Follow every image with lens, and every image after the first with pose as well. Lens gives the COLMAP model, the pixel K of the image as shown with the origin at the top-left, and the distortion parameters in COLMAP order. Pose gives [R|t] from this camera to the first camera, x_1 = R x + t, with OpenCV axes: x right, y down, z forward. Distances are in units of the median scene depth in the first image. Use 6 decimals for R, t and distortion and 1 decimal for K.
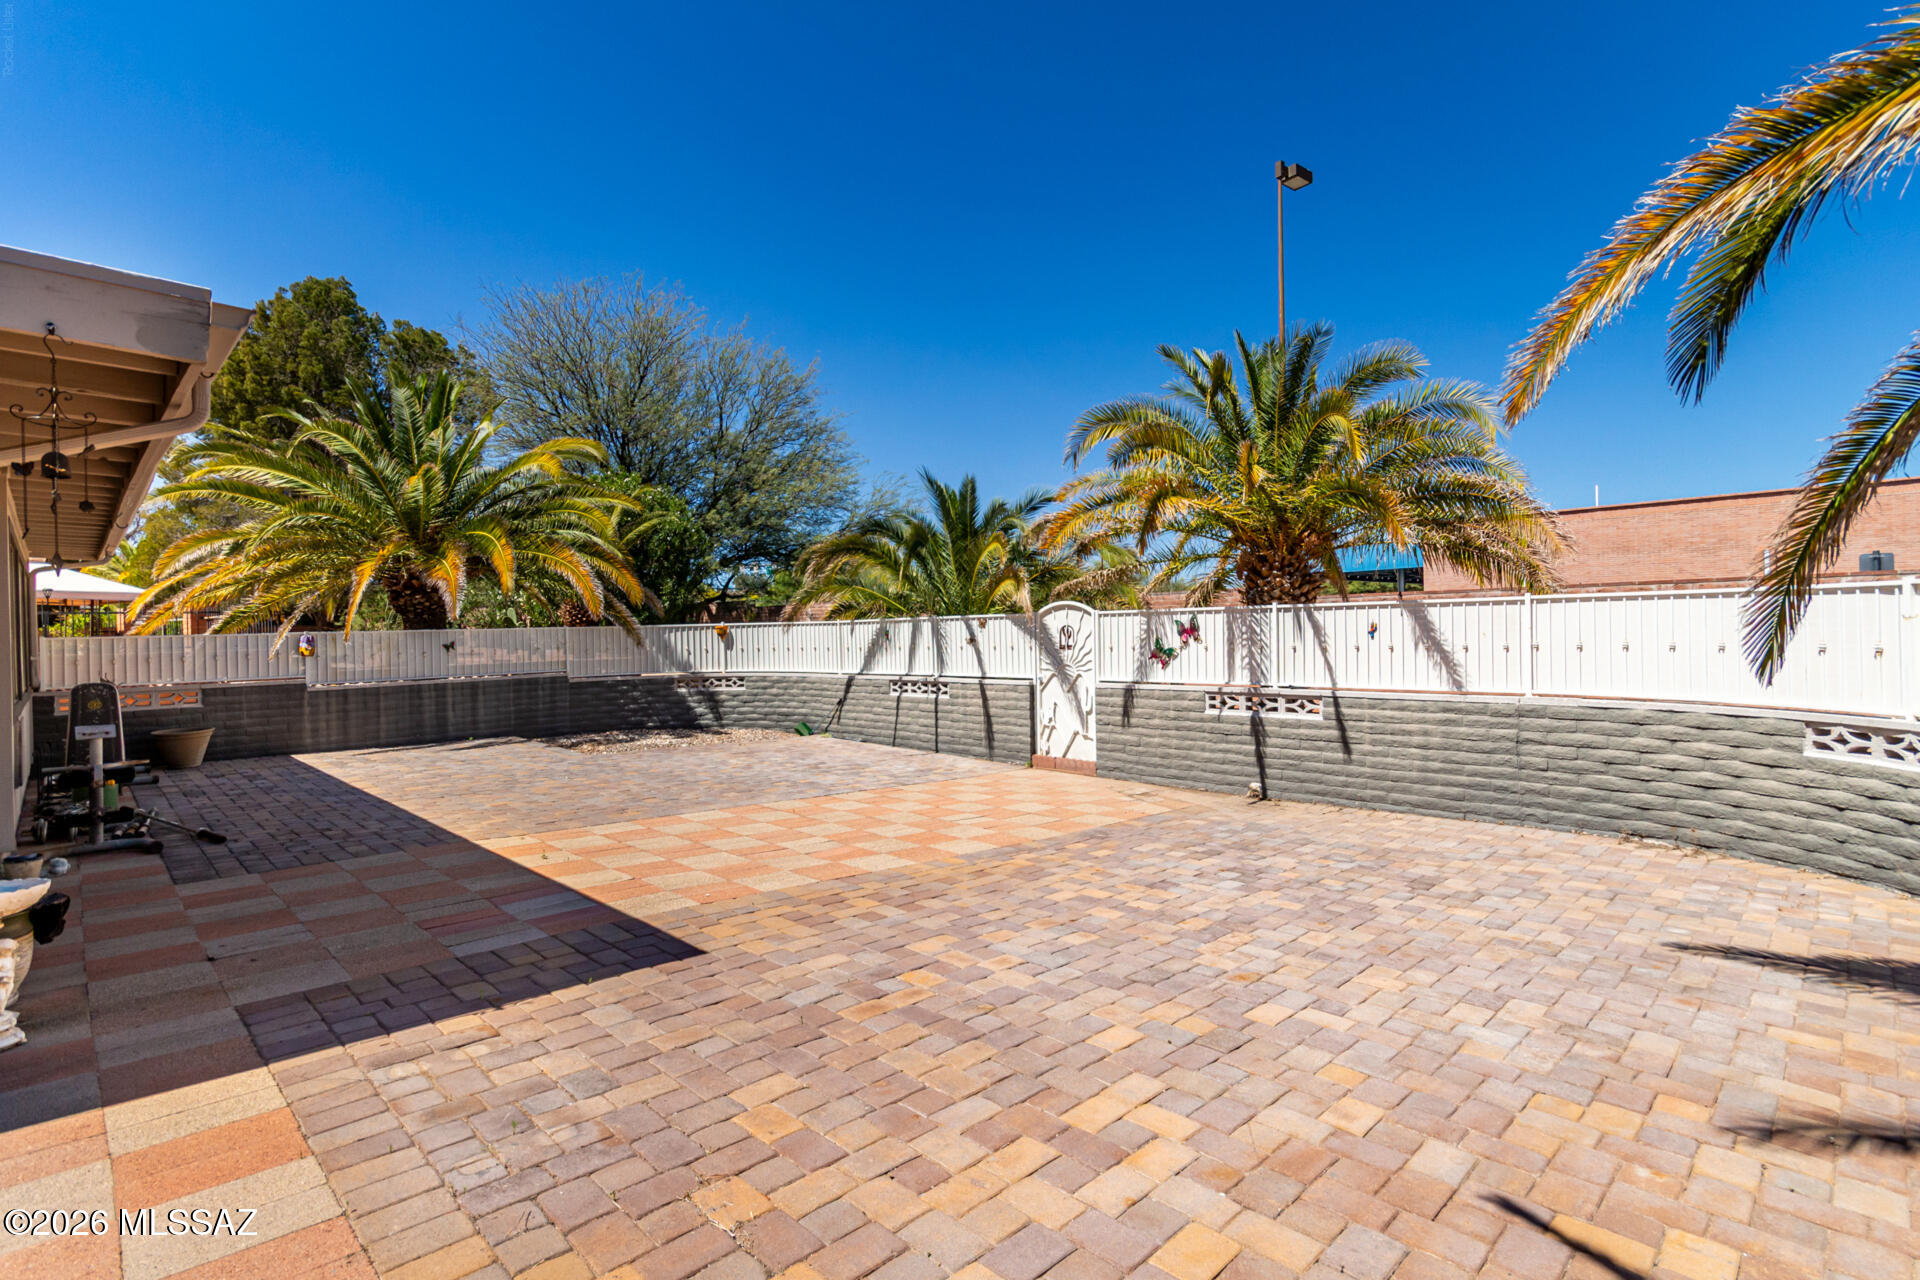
lens RADIAL K [[907.8, 0, 966.0], [0, 907.8, 638.4], [0, 0, 1]] dist [-0.010135, 0.000733]
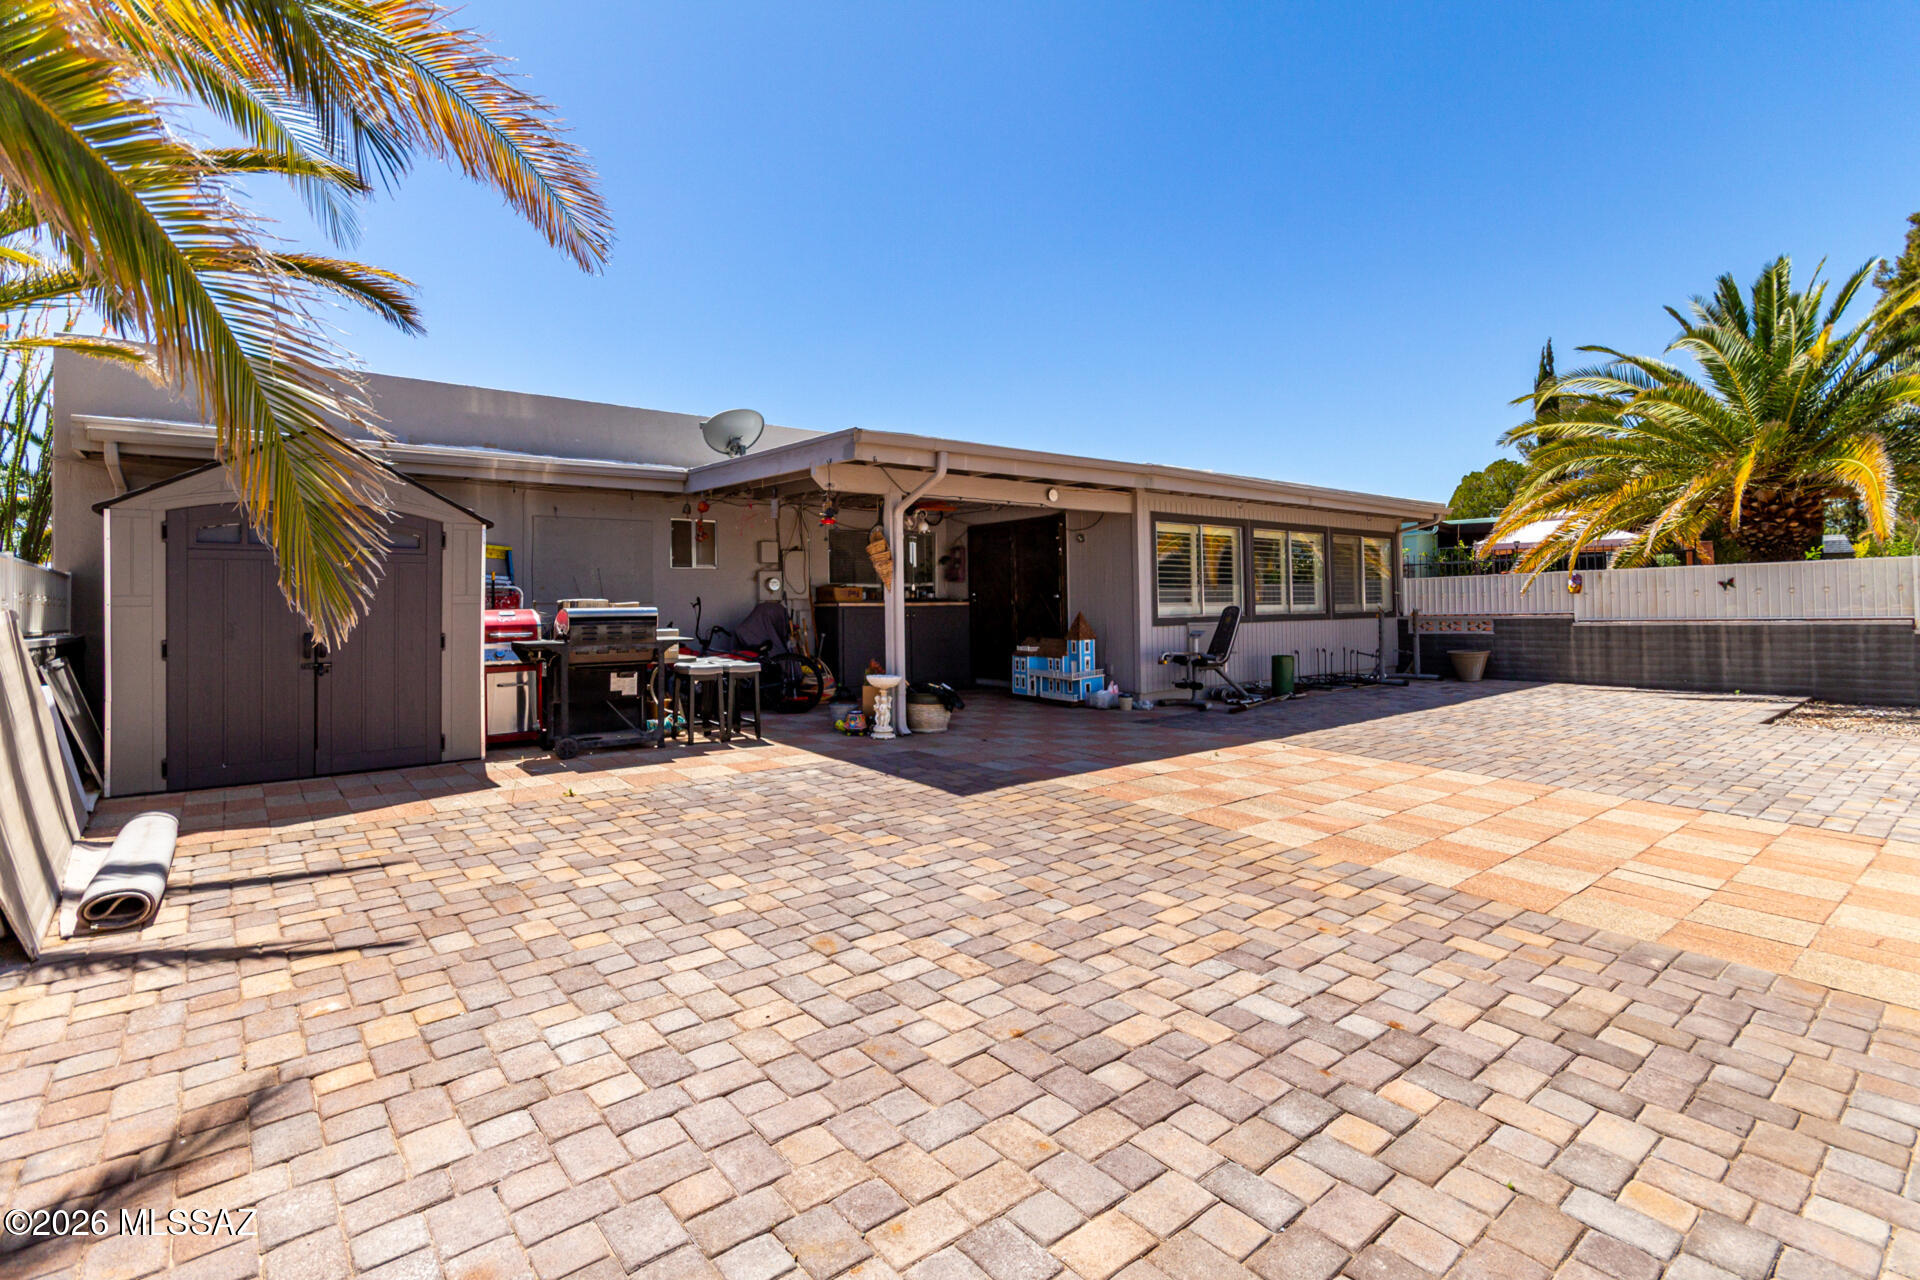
lens RADIAL K [[907.8, 0, 1005.1], [0, 907.8, 572.2], [0, 0, 1]] dist [-0.010135, 0.000733]
pose [[-0.062113, -0.015348, -0.997951, 0.394837], [0.006631, 0.999853, -0.015790, 0.007613], [0.998047, -0.007598, -0.062003, 0.408571]]
